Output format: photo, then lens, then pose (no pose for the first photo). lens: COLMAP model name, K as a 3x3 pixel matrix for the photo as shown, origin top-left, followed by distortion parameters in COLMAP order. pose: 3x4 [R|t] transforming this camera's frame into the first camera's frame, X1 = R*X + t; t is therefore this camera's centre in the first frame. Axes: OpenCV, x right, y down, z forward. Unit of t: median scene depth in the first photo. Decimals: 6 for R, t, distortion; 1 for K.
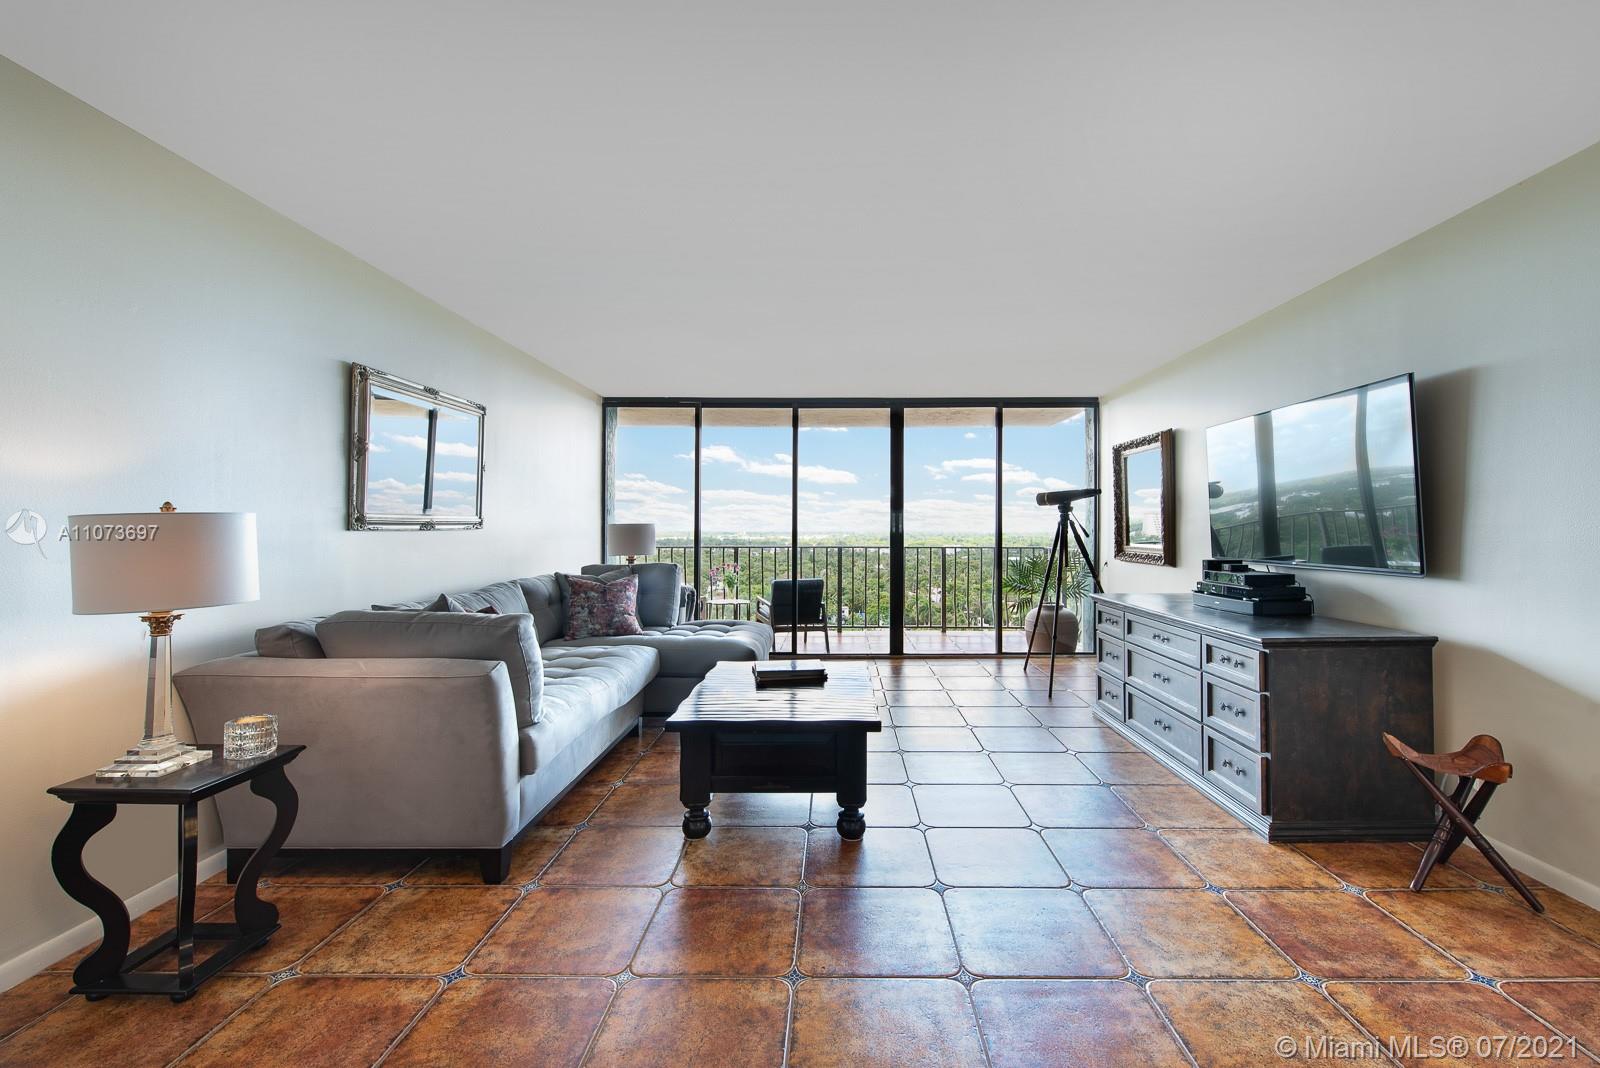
lens RADIAL K [[651.4, 0, 812.6], [0, 651.4, 531.6], [0, 0, 1]] dist [0.016738, -0.009527]
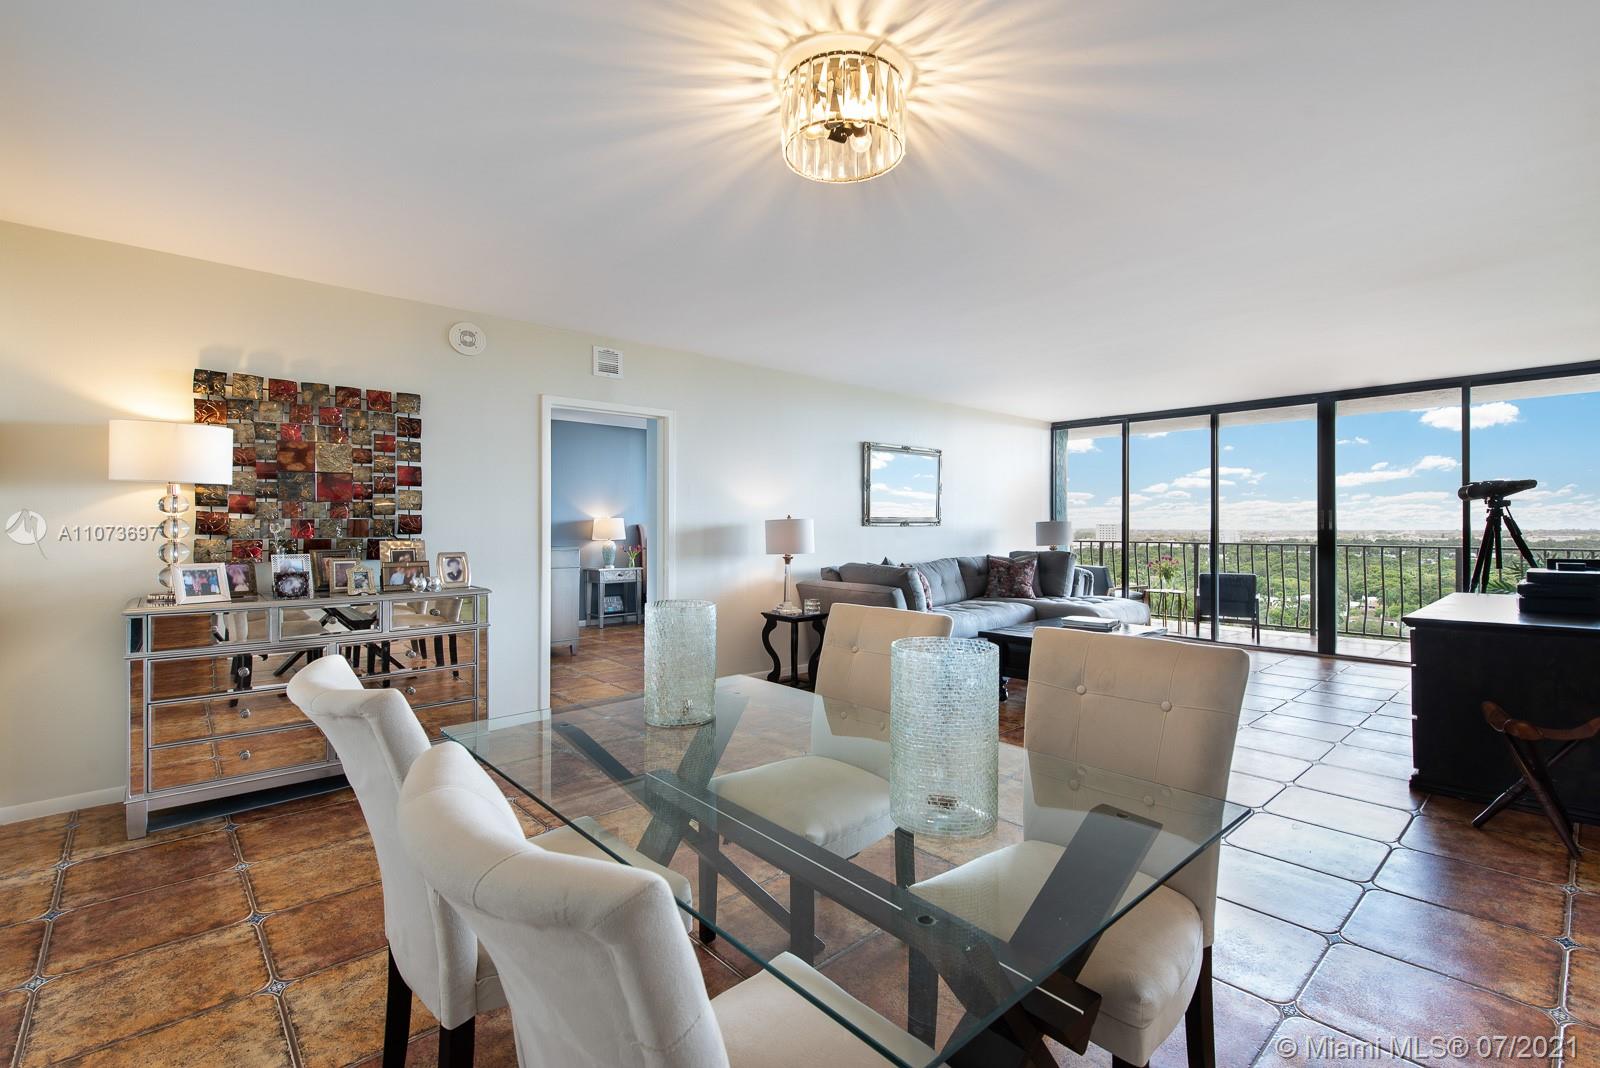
lens RADIAL K [[683.1, 0, 805.0], [0, 683.1, 526.9], [0, 0, 1]] dist [0.000710, 0.000054]
pose [[0.672992, 0.001758, -0.739648, 0.534973], [-0.003545, 0.999993, -0.000849, 0.002214], [0.739642, 0.003194, 0.672993, -0.400775]]
